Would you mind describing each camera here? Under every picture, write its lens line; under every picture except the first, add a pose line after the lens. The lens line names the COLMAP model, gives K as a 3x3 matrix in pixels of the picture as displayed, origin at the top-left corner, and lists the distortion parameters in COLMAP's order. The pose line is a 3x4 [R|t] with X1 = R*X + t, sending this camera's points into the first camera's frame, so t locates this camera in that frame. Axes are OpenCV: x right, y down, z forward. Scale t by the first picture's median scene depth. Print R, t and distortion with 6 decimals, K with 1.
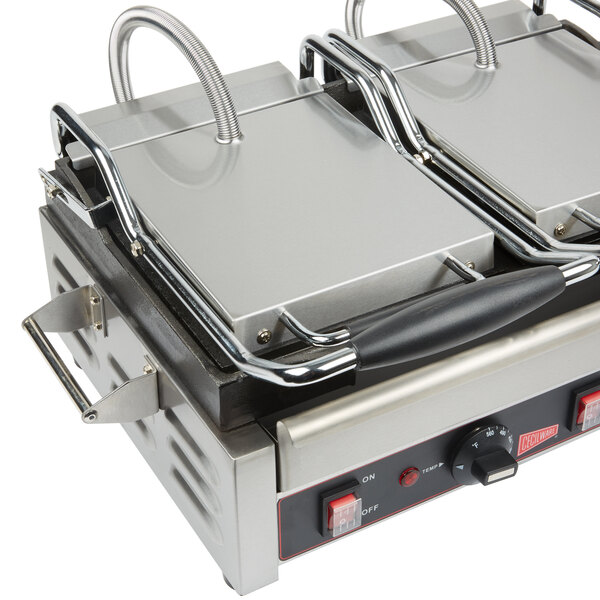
lens RADIAL K [[1328.6, 0, 283.6], [0, 1328.6, 295.9], [0, 0, 1]] dist [-0.035059, 0.000000]
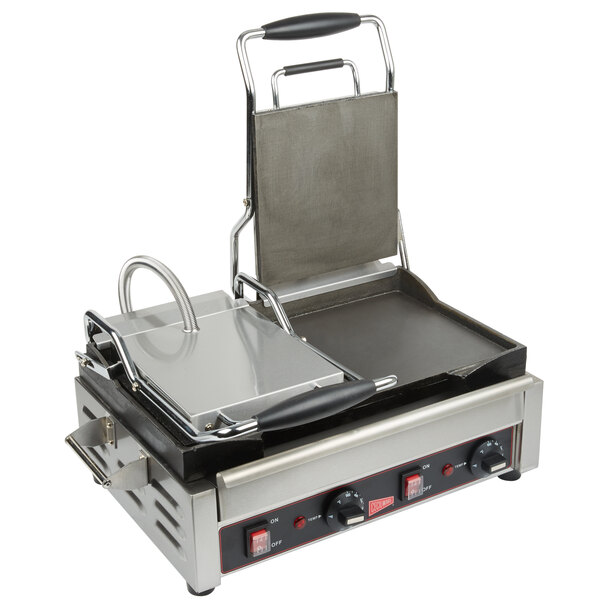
lens RADIAL K [[1144.1, 0, 283.6], [0, 1144.1, 292.2], [0, 0, 1]] dist [0.034535, 0.000000]
pose [[0.999495, -0.018770, 0.025645, 0.041037], [0.024234, 0.972187, -0.232948, 0.180656], [-0.020560, 0.233451, 0.972151, -0.432788]]
